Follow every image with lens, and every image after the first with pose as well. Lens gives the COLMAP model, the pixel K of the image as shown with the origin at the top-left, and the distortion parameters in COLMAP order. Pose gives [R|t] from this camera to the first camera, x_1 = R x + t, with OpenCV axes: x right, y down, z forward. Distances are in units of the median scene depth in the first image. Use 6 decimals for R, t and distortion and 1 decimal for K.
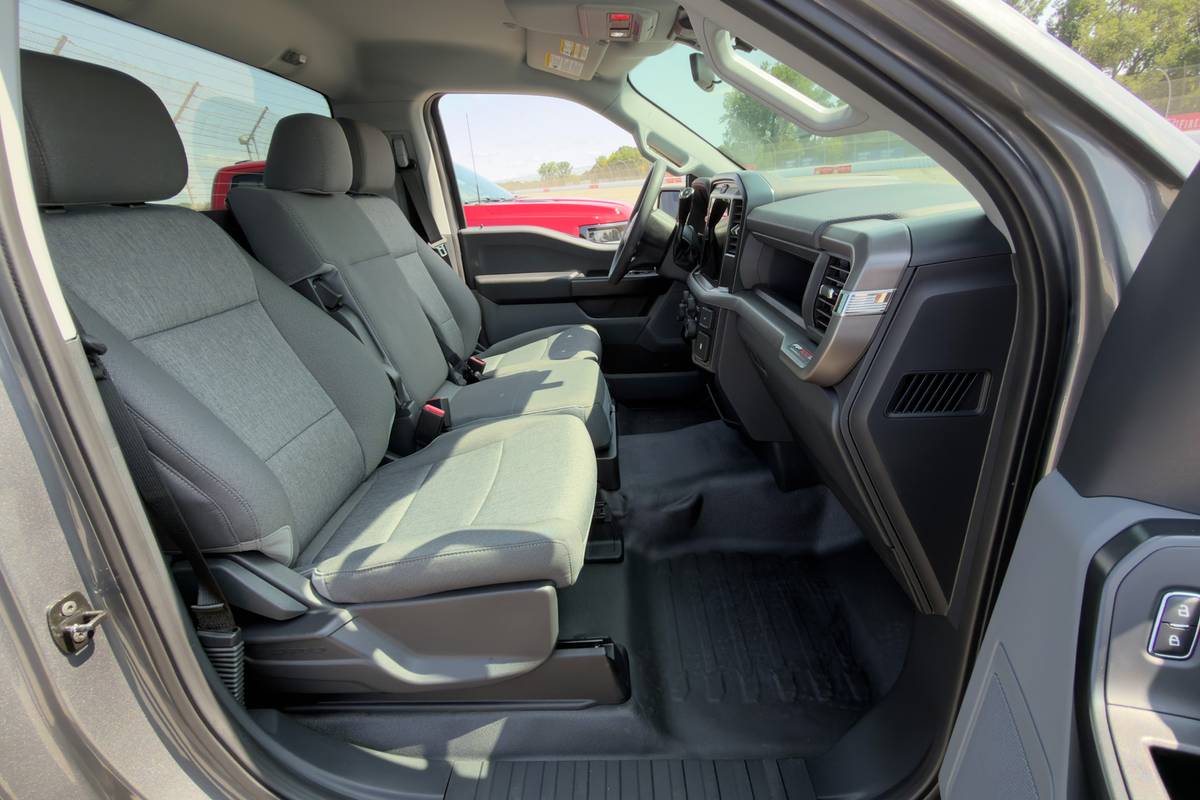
lens RADIAL K [[558.8, 0, 624.3], [0, 558.8, 400.4], [0, 0, 1]] dist [-0.001745, 0.000267]
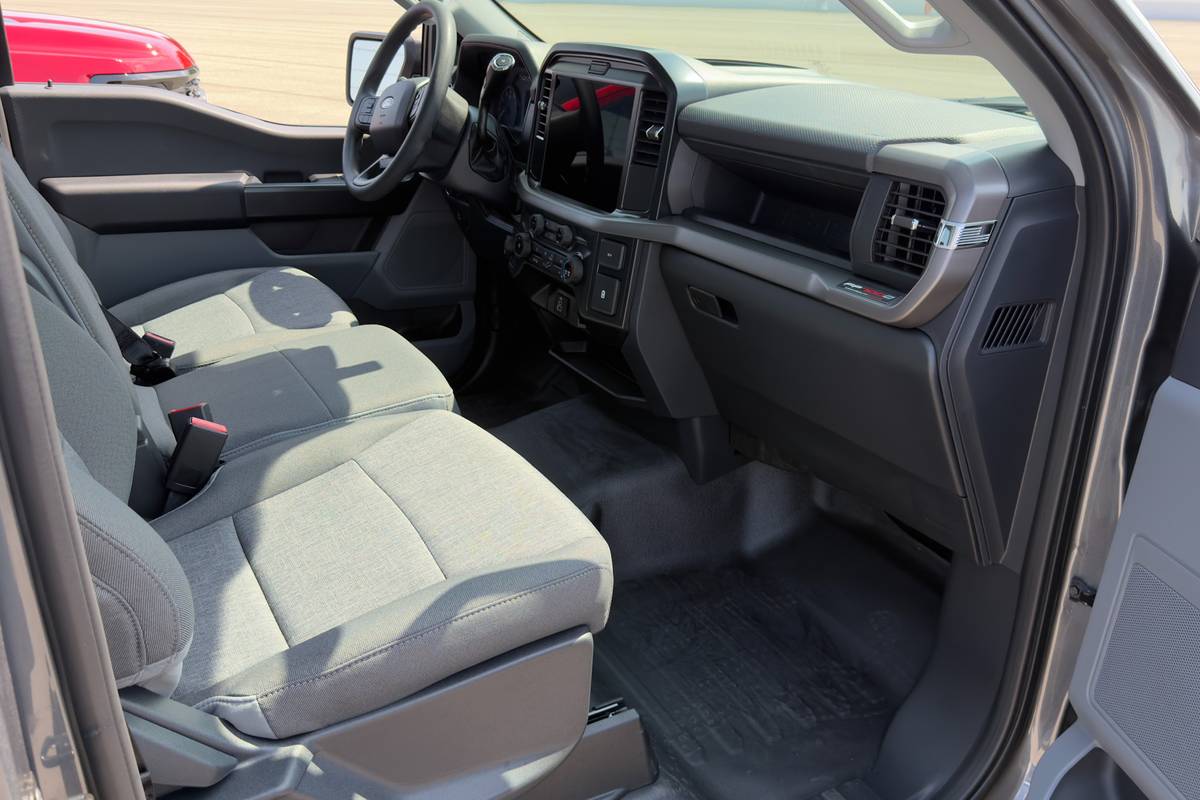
lens RADIAL K [[956.3, 0, 643.8], [0, 956.3, 397.4], [0, 0, 1]] dist [0.130085, -0.224721]
pose [[0.863510, -0.098705, 0.494579, -0.481854], [0.094007, 0.994976, 0.034439, -0.003971], [-0.495493, 0.016755, 0.868450, -0.087056]]
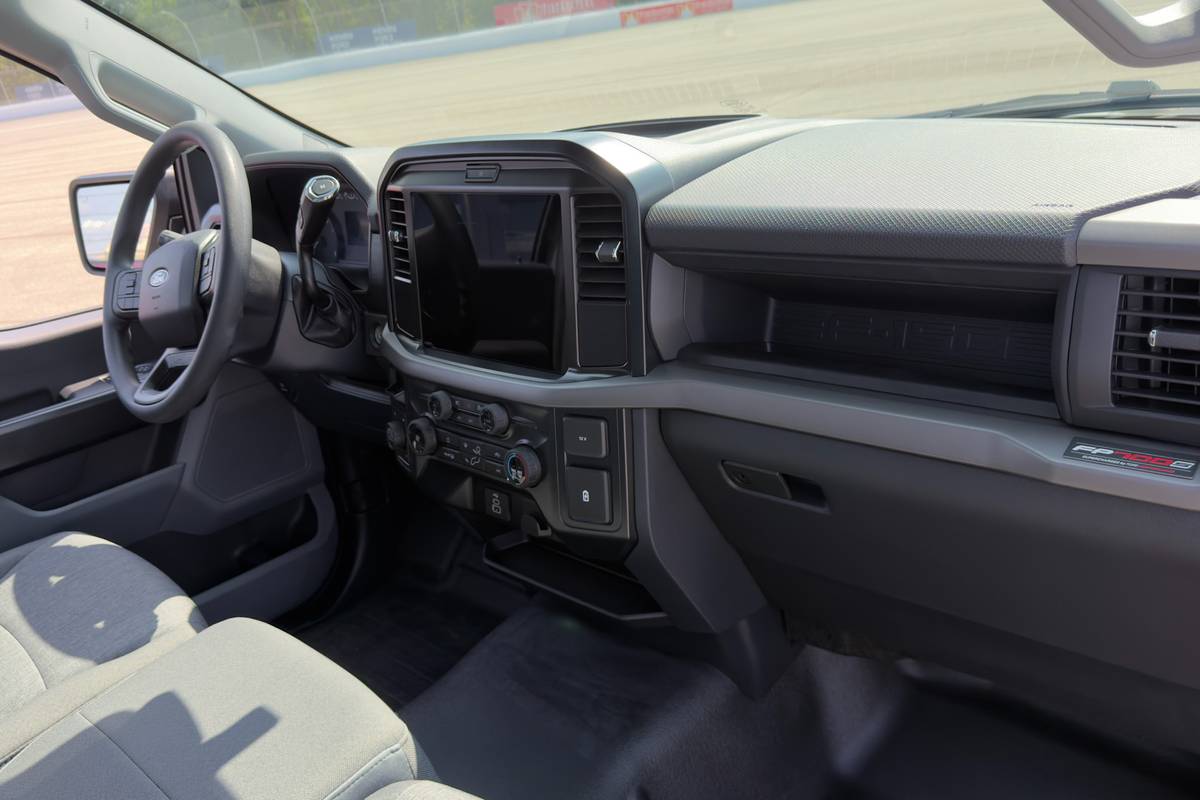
lens RADIAL K [[956.3, 0, 643.8], [0, 956.3, 397.4], [0, 0, 1]] dist [0.130085, -0.224721]
pose [[0.702405, -0.281432, 0.653776, -0.375924], [0.338877, 0.939957, 0.040541, -0.214107], [-0.625931, 0.193074, 0.755601, 0.377094]]
